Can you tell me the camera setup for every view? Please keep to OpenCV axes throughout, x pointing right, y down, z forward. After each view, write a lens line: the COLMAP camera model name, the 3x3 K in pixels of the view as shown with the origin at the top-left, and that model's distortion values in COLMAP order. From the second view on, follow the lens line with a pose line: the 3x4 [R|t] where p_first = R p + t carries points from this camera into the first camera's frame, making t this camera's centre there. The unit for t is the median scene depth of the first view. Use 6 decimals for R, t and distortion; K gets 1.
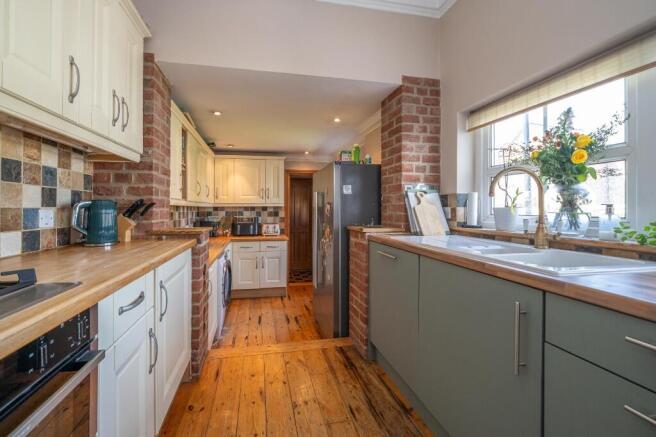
lens RADIAL K [[263.8, 0, 317.9], [0, 263.8, 208.7], [0, 0, 1]] dist [0.000197, 0.000016]
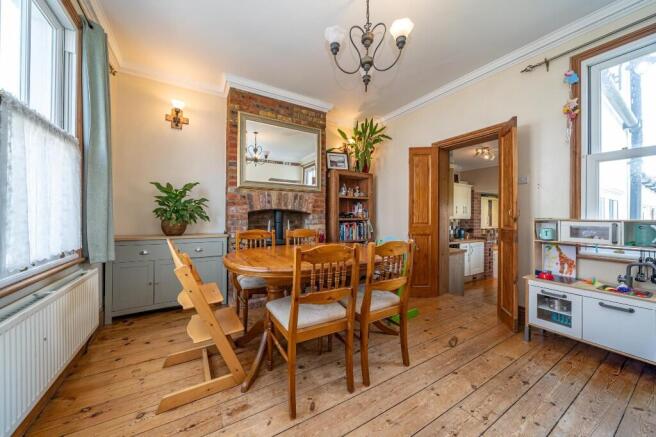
lens RADIAL K [[230.6, 0, 327.8], [0, 230.6, 217.7], [0, 0, 1]] dist [0.001093, -0.000091]
pose [[0.314213, -0.001434, -0.949352, 1.986580], [-0.000173, 0.999999, -0.001568, -0.189668], [0.949353, 0.000657, 0.314212, -2.169188]]
